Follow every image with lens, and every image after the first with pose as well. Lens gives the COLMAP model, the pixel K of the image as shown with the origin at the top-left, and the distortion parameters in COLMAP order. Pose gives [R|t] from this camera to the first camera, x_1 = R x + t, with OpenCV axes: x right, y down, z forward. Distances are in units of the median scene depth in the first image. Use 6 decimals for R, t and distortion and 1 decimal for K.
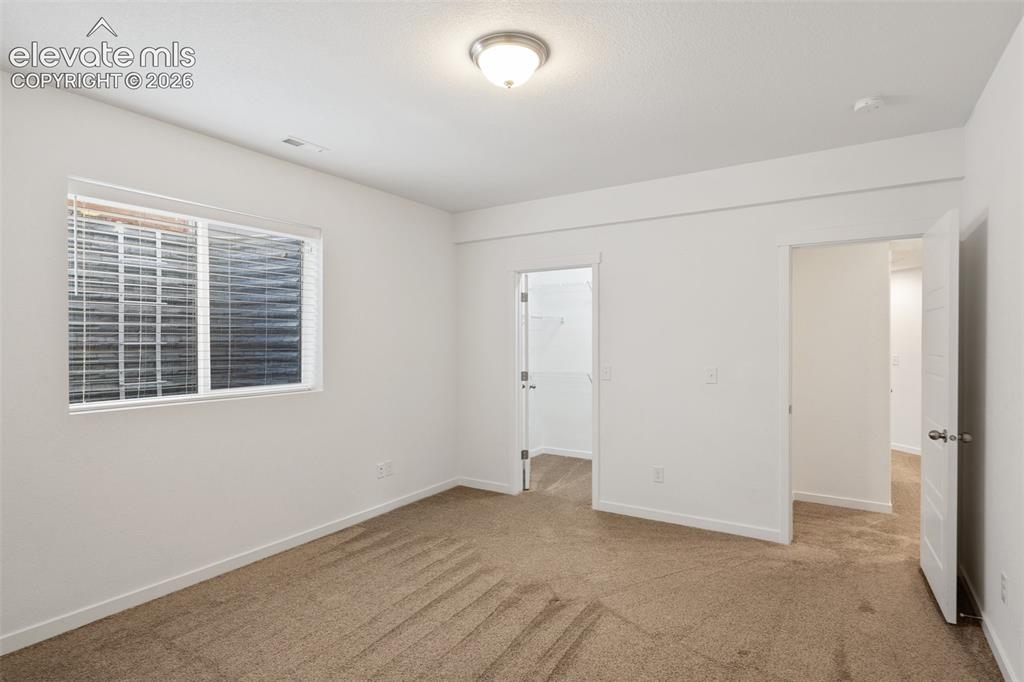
lens RADIAL K [[544.4, 0, 512.0], [0, 544.4, 347.4], [0, 0, 1]] dist [0.001864, 0.001145]
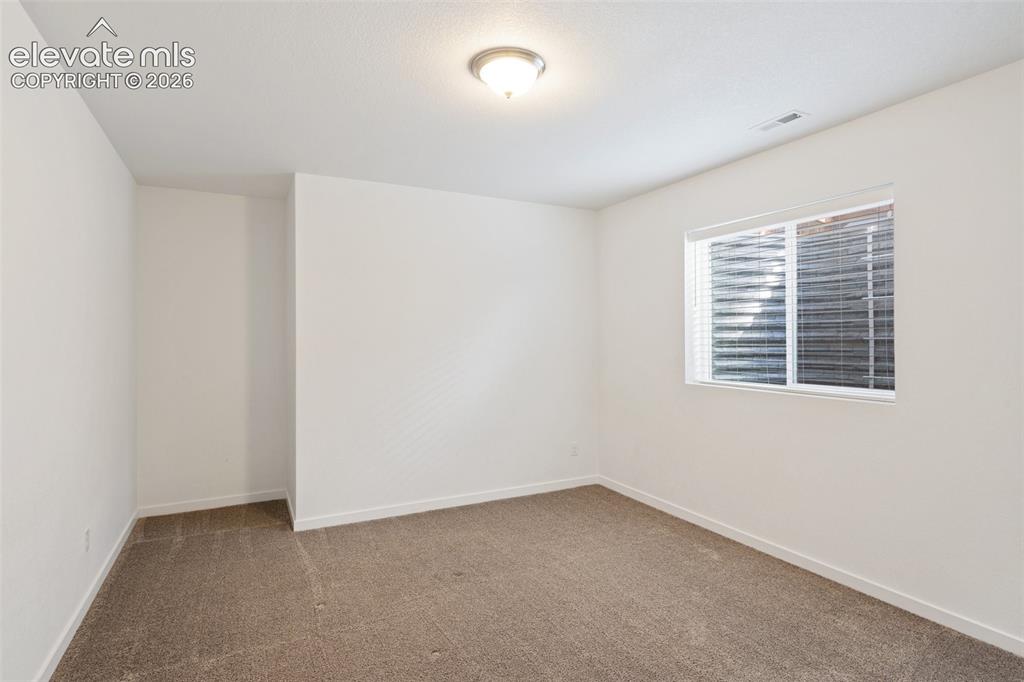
lens RADIAL K [[547.0, 0, 512.0], [0, 547.0, 341.0], [0, 0, 1]] dist [0.000966, 0.000253]
pose [[-0.508177, 0.010283, -0.861192, 0.570413], [-0.005790, 0.999865, 0.015356, -0.014798], [0.861233, 0.012790, -0.508049, 0.980275]]
